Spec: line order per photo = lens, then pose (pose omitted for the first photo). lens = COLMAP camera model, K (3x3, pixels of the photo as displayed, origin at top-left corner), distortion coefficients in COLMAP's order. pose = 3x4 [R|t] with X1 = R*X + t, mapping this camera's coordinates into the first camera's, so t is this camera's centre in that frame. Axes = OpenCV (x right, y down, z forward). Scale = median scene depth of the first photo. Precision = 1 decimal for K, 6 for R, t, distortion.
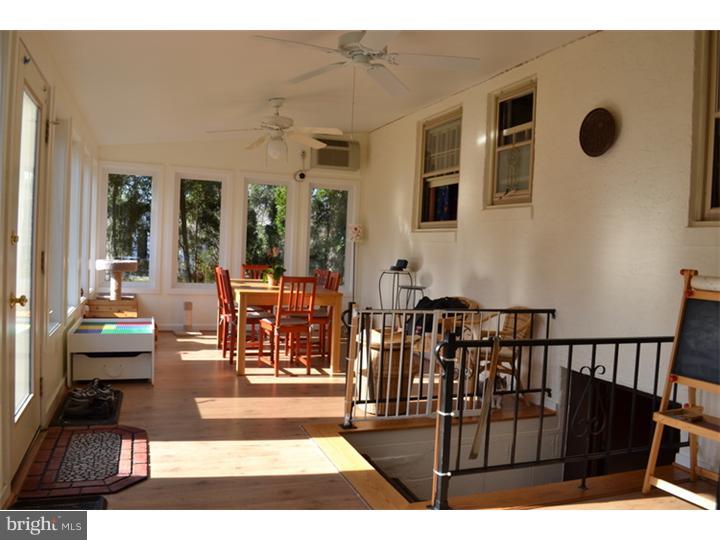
lens RADIAL K [[579.2, 0, 358.9], [0, 579.2, 271.5], [0, 0, 1]] dist [-0.076431, 0.000538]
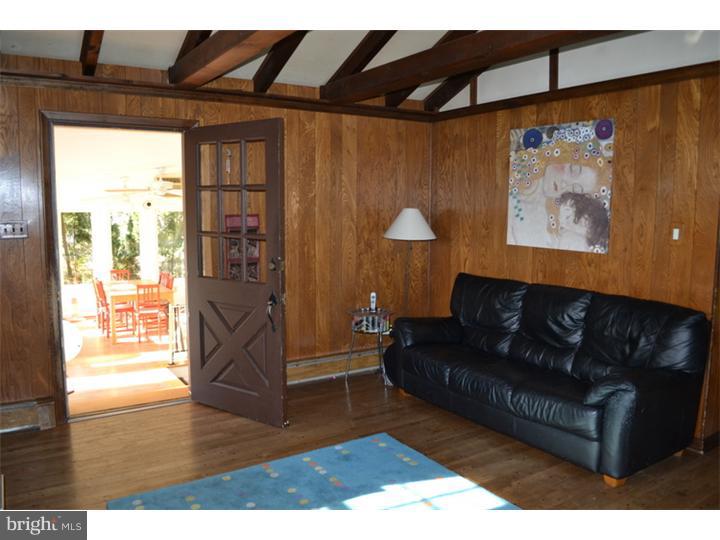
lens RADIAL K [[579.2, 0, 360.1], [0, 579.2, 268.9], [0, 0, 1]] dist [-0.076431, 0.000538]
pose [[0.976670, -0.063134, 0.205255, 0.145974], [0.048508, 0.995963, 0.075528, -0.112732], [-0.209195, -0.063810, 0.975790, -0.664895]]
